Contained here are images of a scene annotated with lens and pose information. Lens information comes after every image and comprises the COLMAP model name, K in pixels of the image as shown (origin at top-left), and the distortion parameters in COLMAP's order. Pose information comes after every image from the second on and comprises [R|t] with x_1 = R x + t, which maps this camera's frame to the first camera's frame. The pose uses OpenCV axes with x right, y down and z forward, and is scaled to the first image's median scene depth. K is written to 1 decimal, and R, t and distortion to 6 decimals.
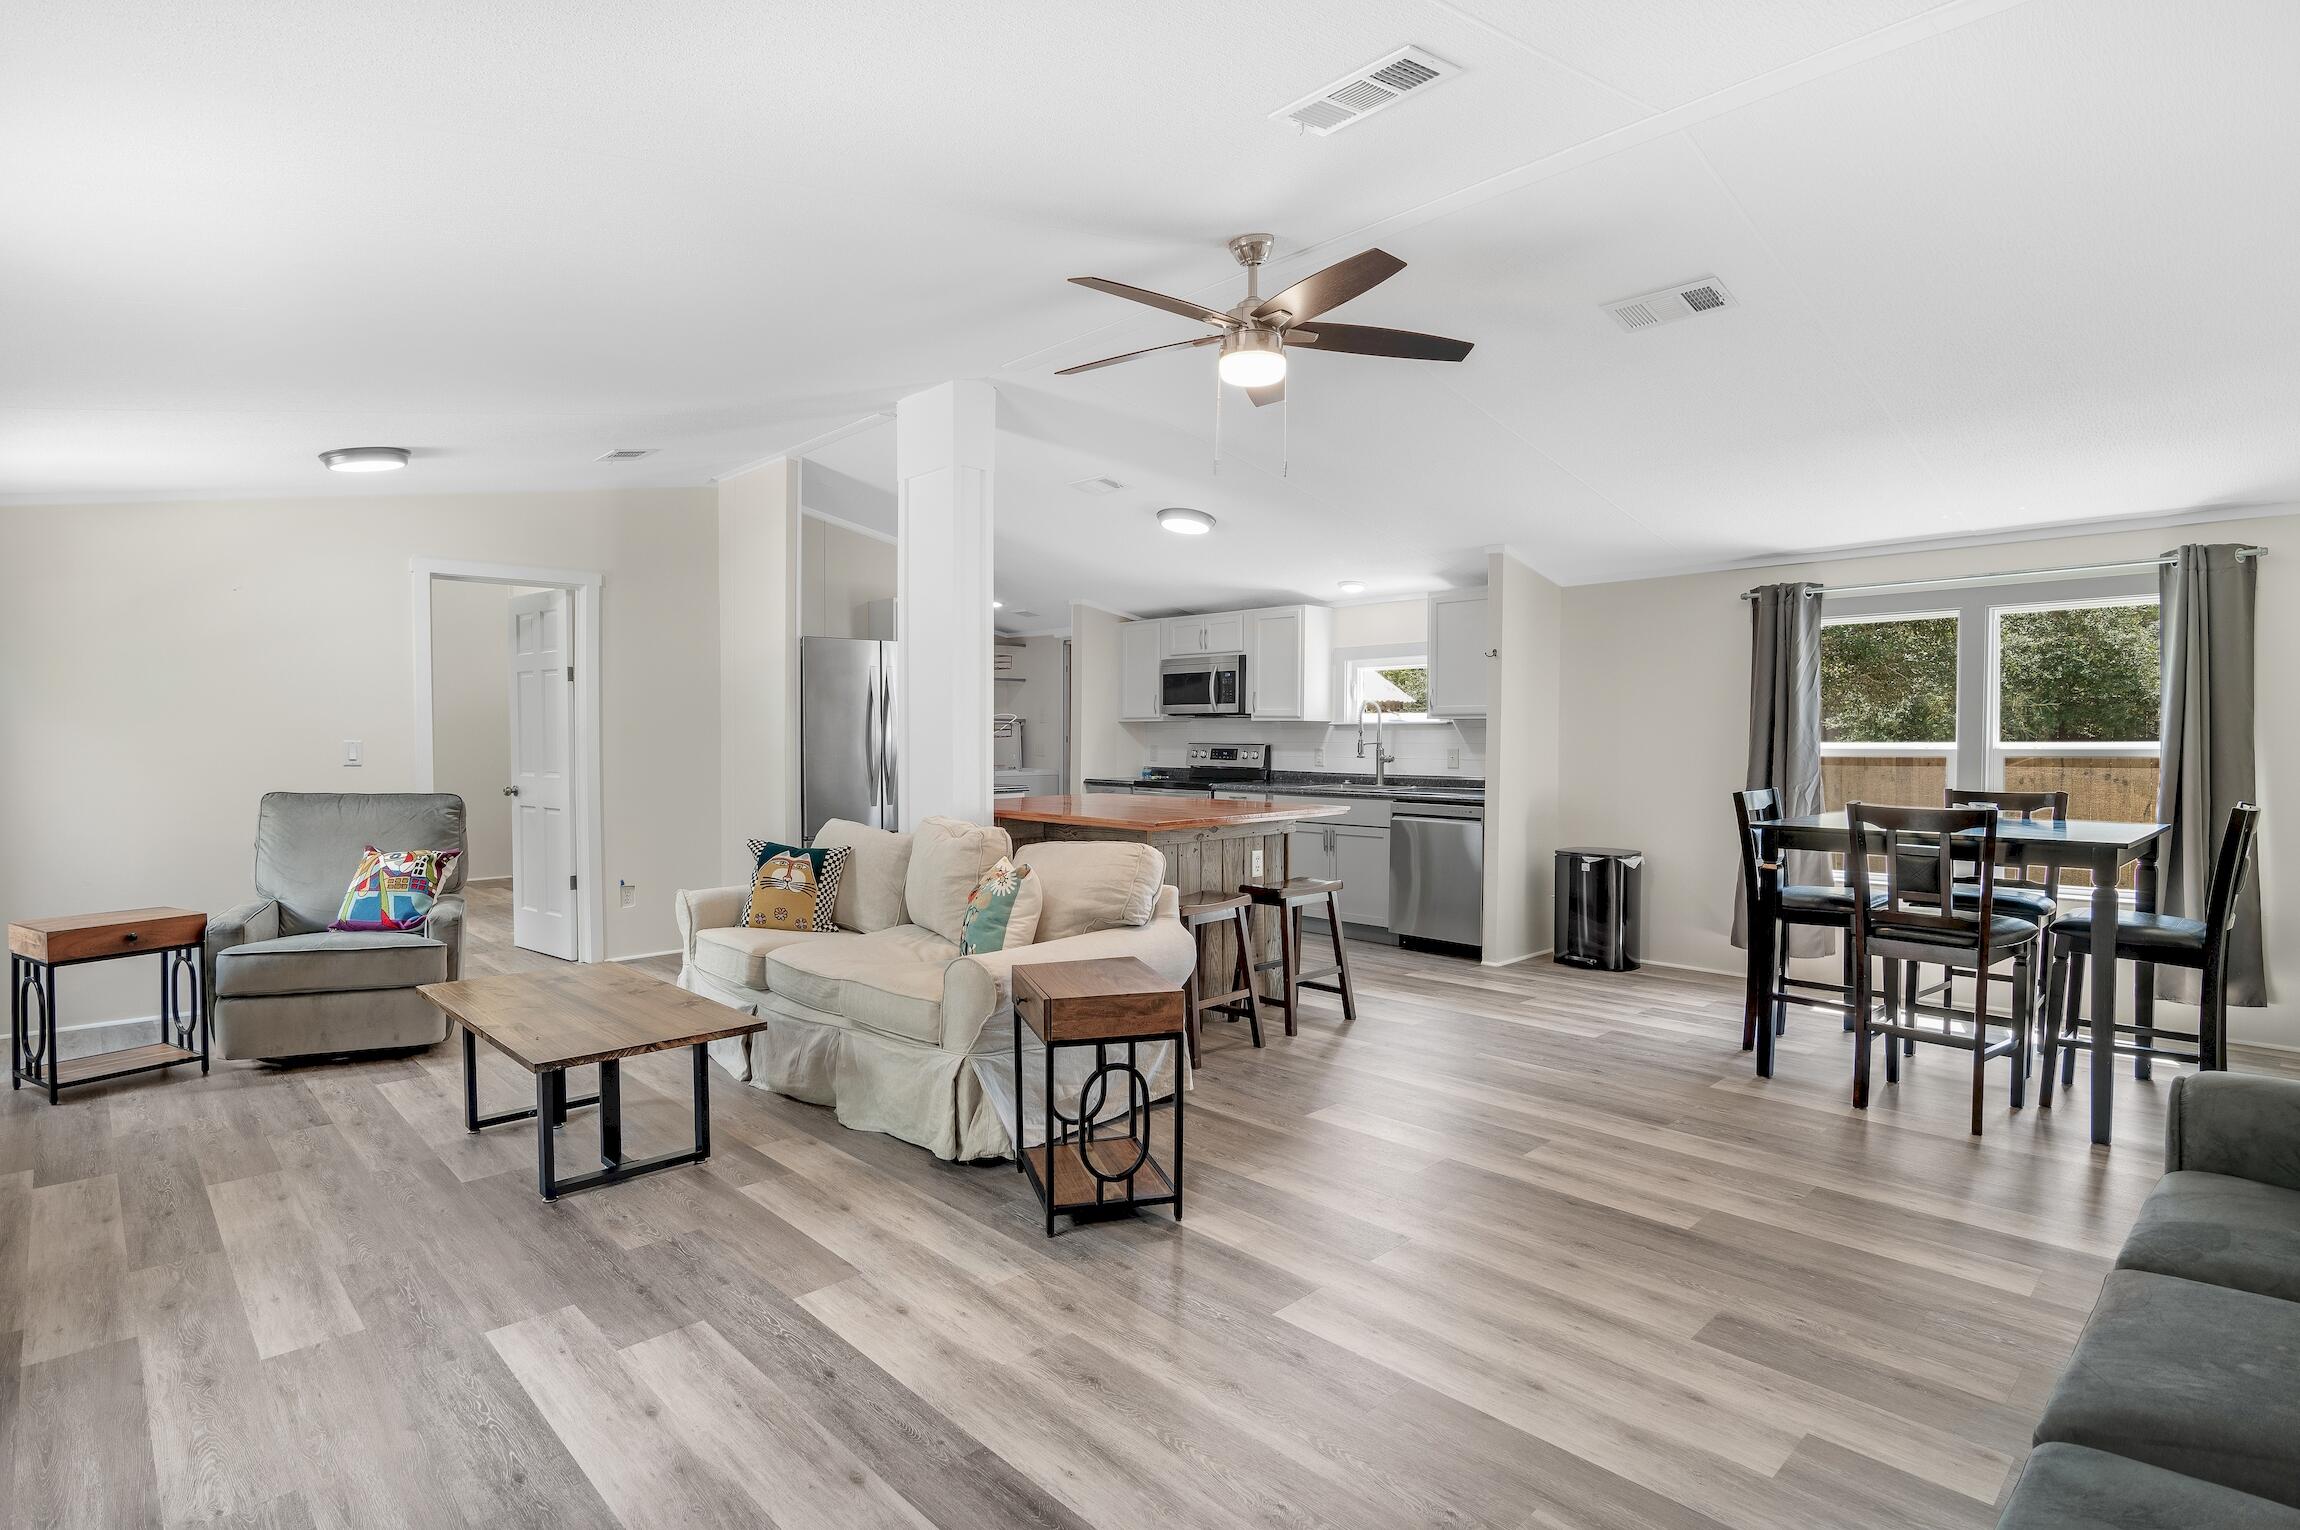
lens RADIAL K [[1139.7, 0, 1138.7], [0, 1139.7, 744.4], [0, 0, 1]] dist [-0.001884, -0.000427]
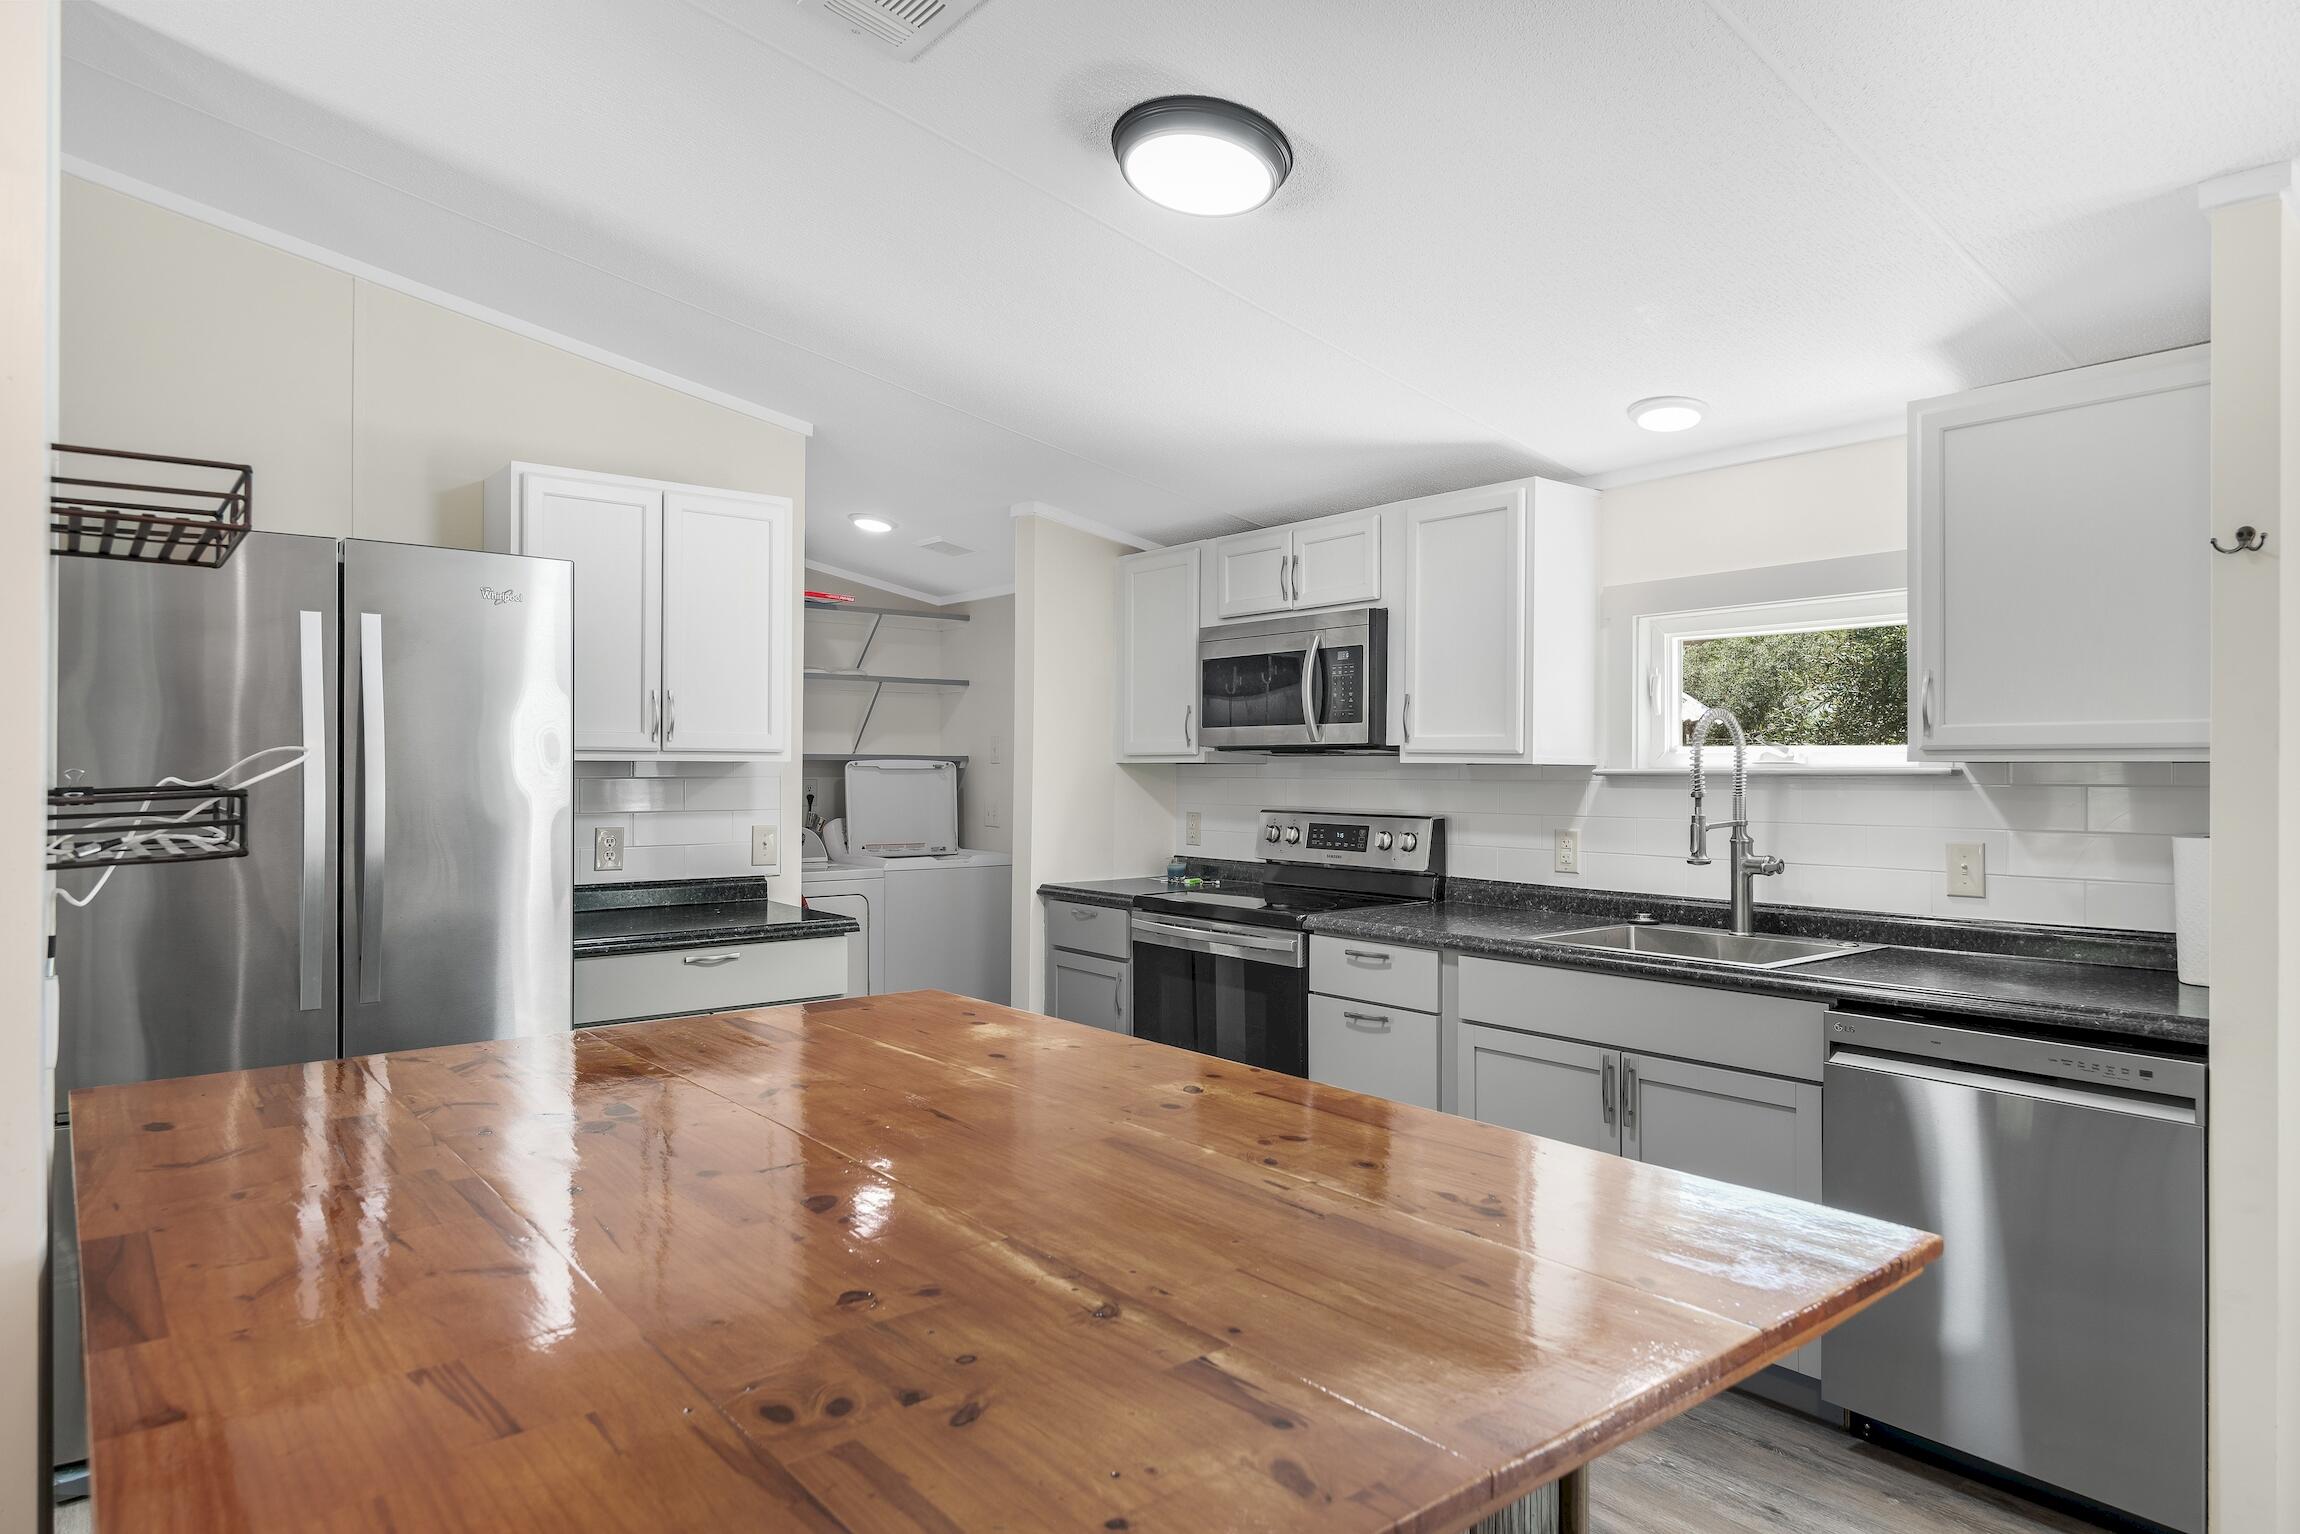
lens RADIAL K [[1319.9, 0, 1155.2], [0, 1319.9, 752.2], [0, 0, 1]] dist [0.000116, 0.000431]
pose [[0.996975, -0.000896, -0.077714, 0.046097], [-0.000800, 0.999762, -0.021802, -0.013920], [0.077715, 0.021798, 0.996737, 0.503039]]
